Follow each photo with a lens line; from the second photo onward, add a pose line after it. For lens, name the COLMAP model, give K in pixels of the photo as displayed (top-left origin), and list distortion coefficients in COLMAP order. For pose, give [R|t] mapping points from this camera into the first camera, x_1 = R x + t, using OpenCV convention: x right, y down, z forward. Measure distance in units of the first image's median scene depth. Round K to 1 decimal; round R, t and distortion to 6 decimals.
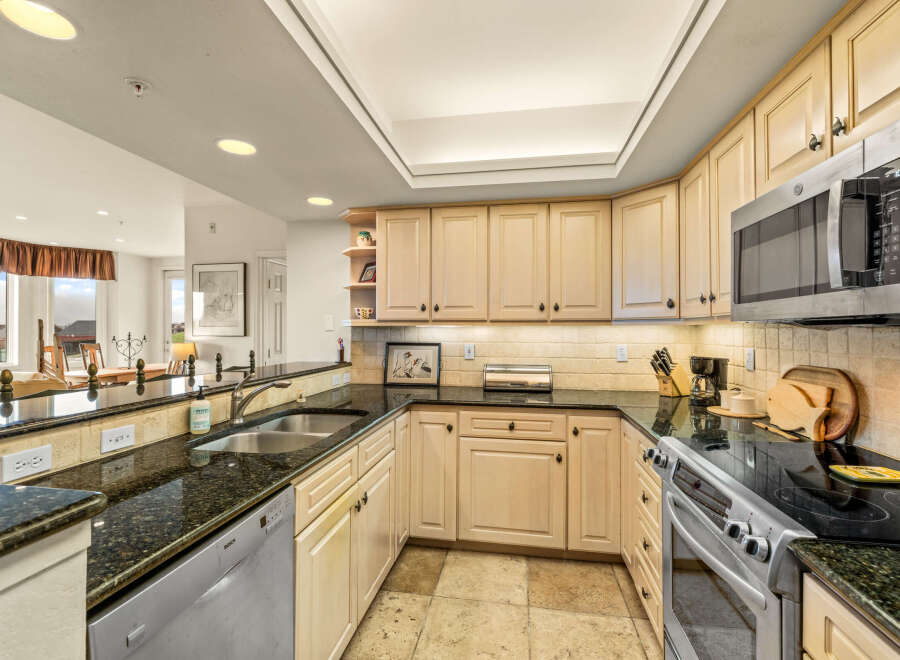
lens RADIAL K [[427.4, 0, 451.9], [0, 427.4, 326.4], [0, 0, 1]] dist [-0.002675, 0.000426]
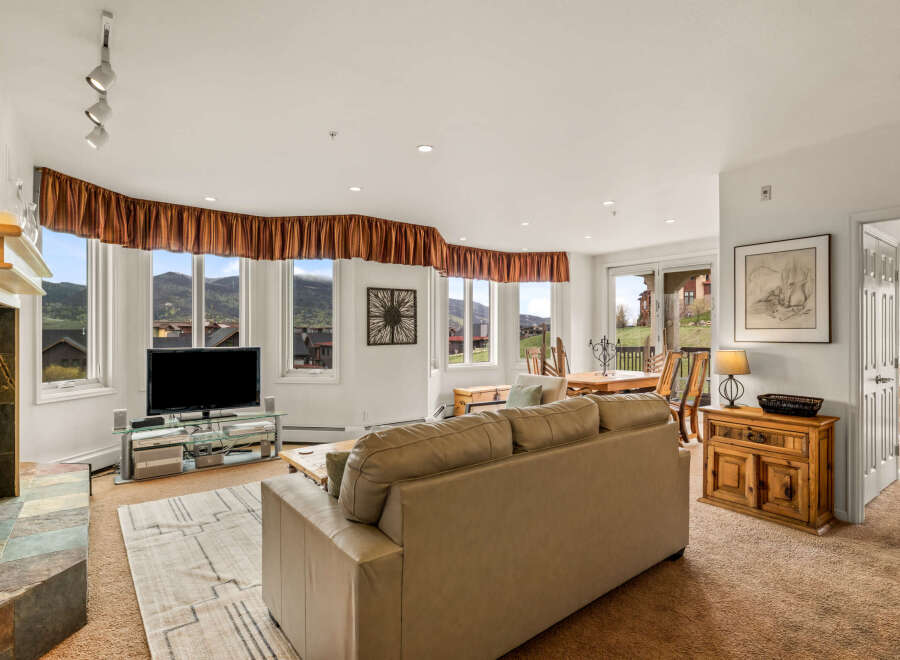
lens RADIAL K [[467.8, 0, 445.4], [0, 467.8, 333.2], [0, 0, 1]] dist [0.000133, 0.001403]
pose [[0.728877, 0.002589, -0.684639, -0.657075], [0.005441, 0.999939, 0.009574, -0.004959], [0.684623, -0.010703, 0.728819, 0.077771]]
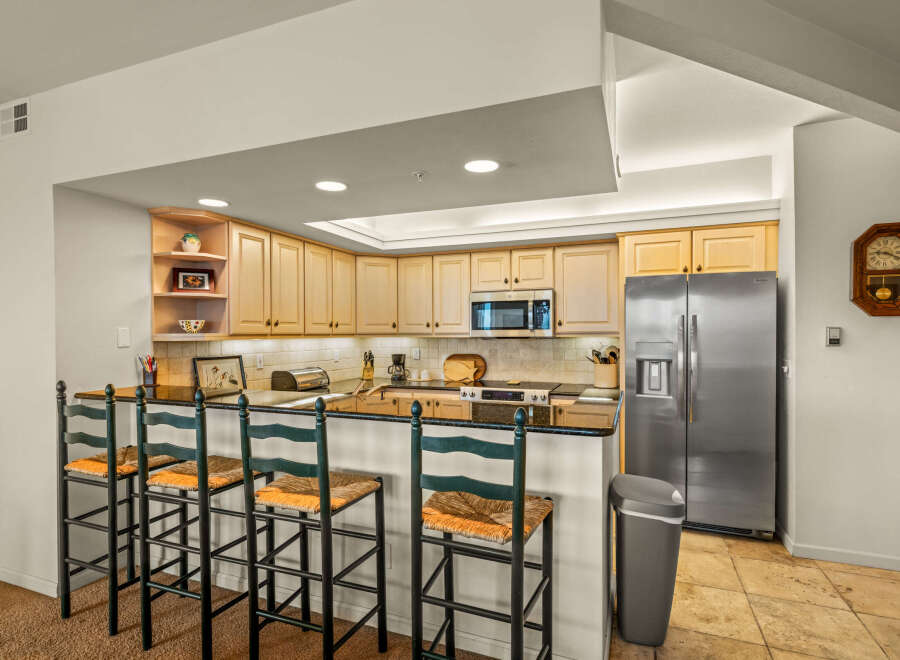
lens RADIAL K [[467.8, 0, 453.2], [0, 467.8, 333.5], [0, 0, 1]] dist [0.000133, 0.001403]
pose [[0.207514, -0.004717, 0.978221, -1.137599], [-0.006335, 0.999961, 0.006166, -0.027076], [-0.978212, -0.007476, 0.207476, 0.290428]]
